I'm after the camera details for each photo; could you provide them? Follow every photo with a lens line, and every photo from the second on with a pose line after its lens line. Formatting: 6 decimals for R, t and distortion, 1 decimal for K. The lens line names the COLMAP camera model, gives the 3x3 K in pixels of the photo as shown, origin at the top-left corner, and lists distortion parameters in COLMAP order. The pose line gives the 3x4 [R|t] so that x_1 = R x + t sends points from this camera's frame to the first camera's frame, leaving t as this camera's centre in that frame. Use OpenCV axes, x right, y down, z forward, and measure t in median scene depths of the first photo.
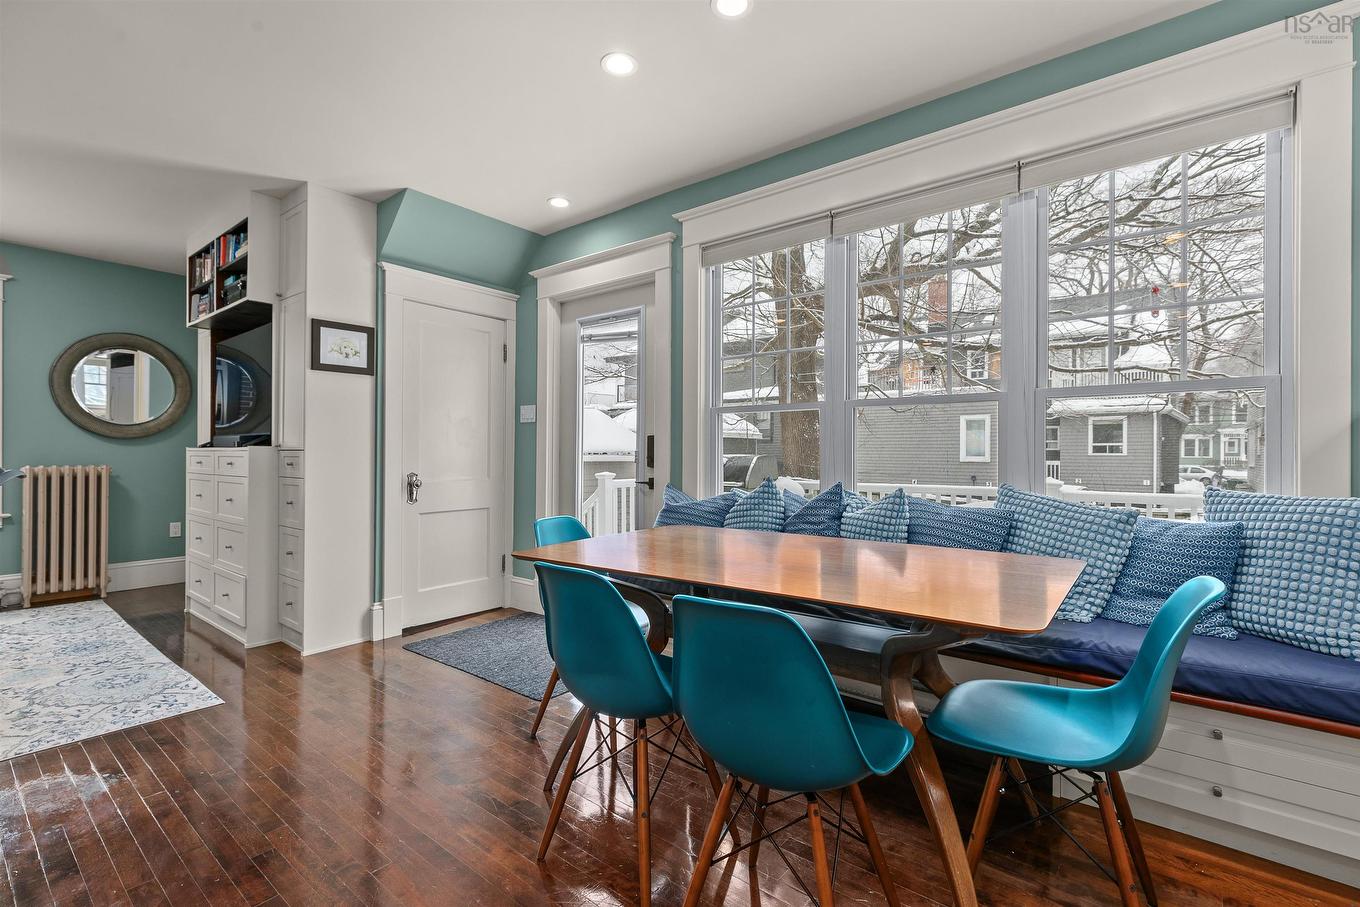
lens RADIAL K [[599.7, 0, 672.8], [0, 599.7, 455.6], [0, 0, 1]] dist [-0.003397, -0.000275]
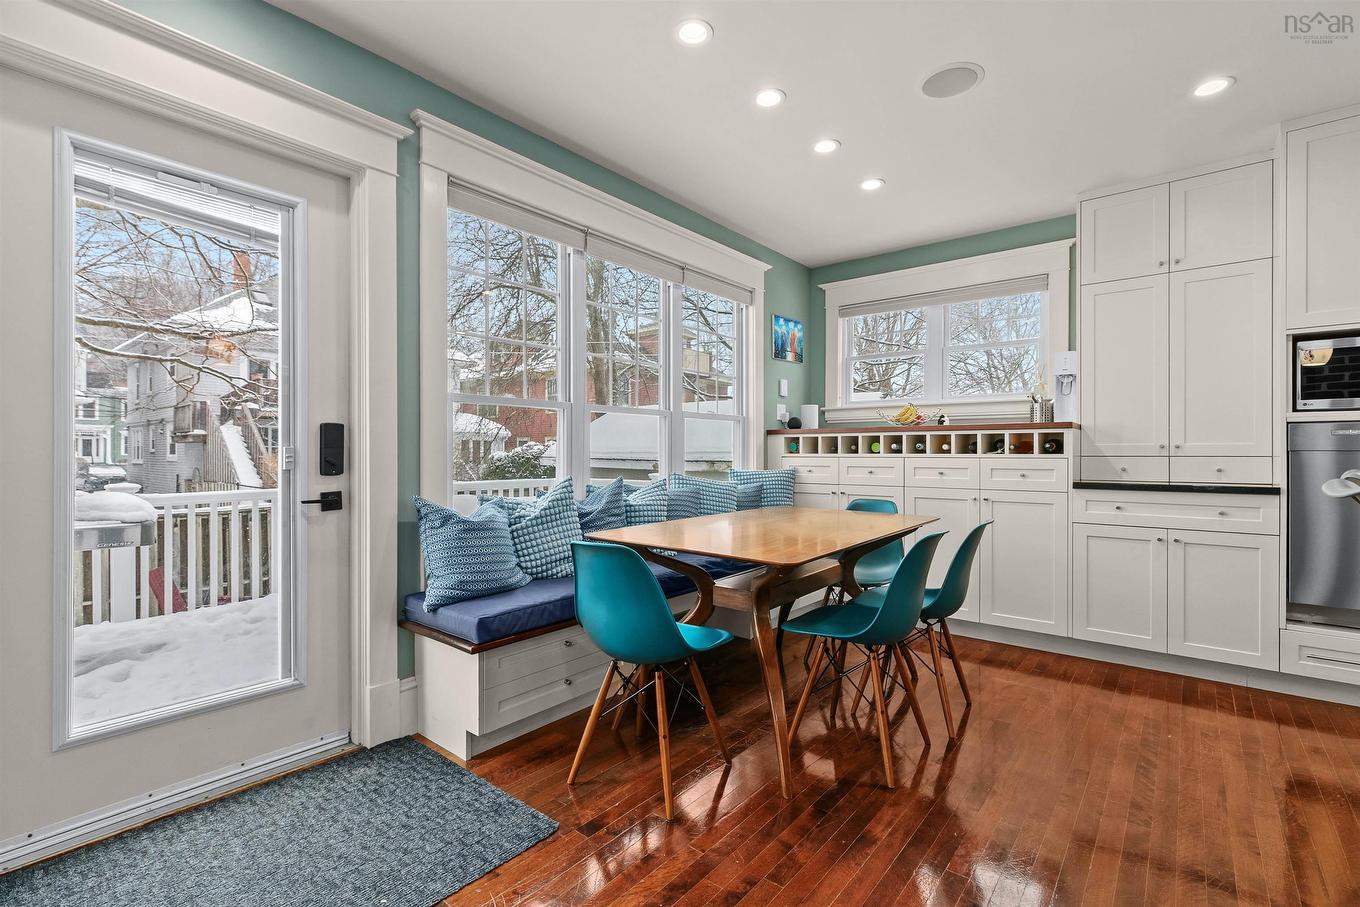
lens RADIAL K [[613.0, 0, 703.0], [0, 613.0, 454.2], [0, 0, 1]] dist [0.005872, 0.001288]
pose [[0.006005, -0.004452, 0.999972, -0.712633], [0.003216, 0.999985, 0.004433, -0.003054], [-0.999977, 0.003189, 0.006019, 0.664717]]
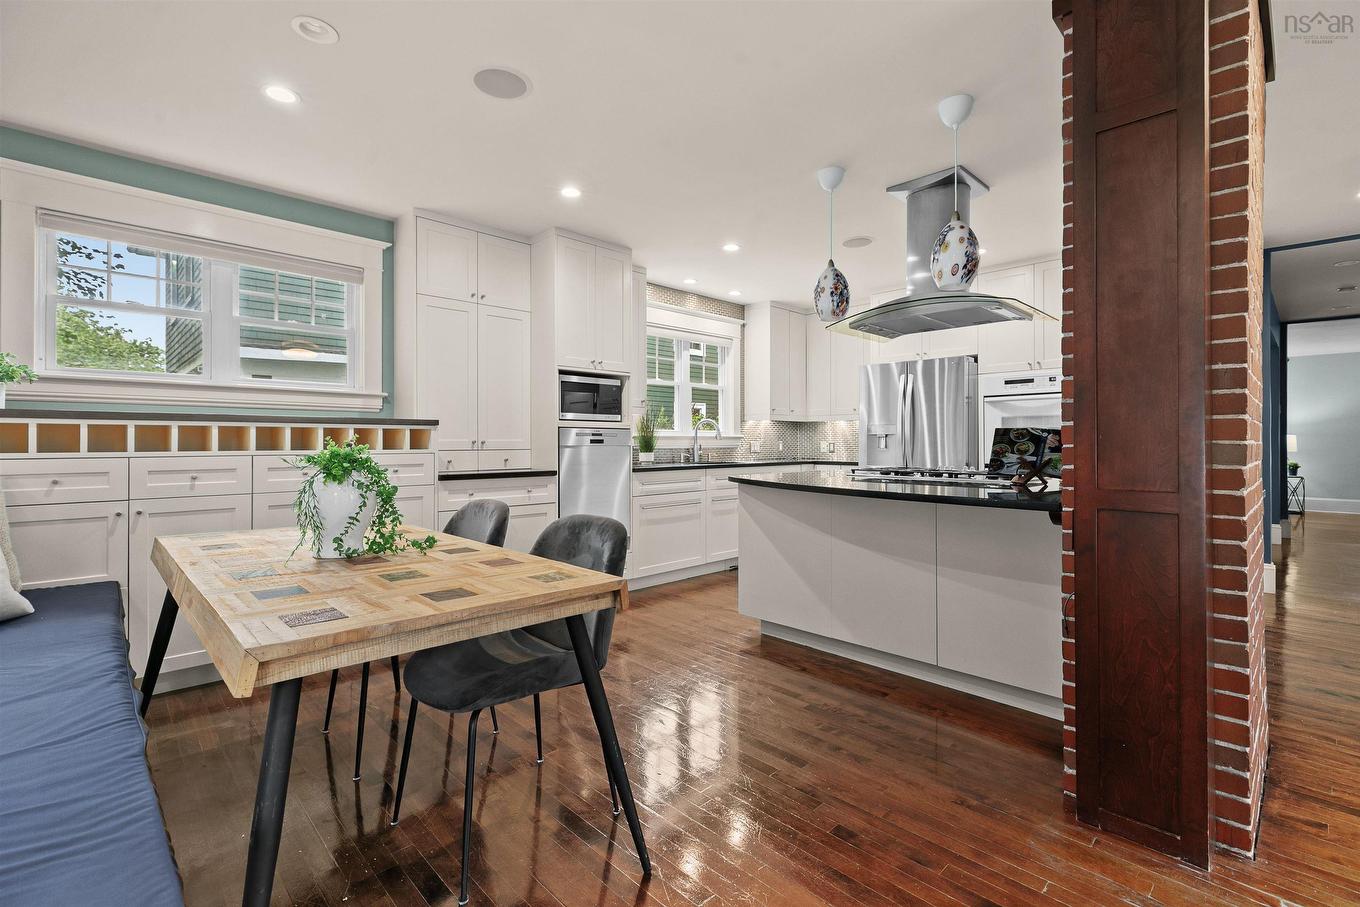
lens RADIAL K [[613.0, 0, 675.5], [0, 613.0, 443.0], [0, 0, 1]] dist [0.005872, 0.001288]
pose [[-0.991517, 0.005166, 0.129878, -0.275420], [0.005452, 0.999983, 0.001851, -0.007752], [-0.129866, 0.002543, -0.991528, 1.089406]]
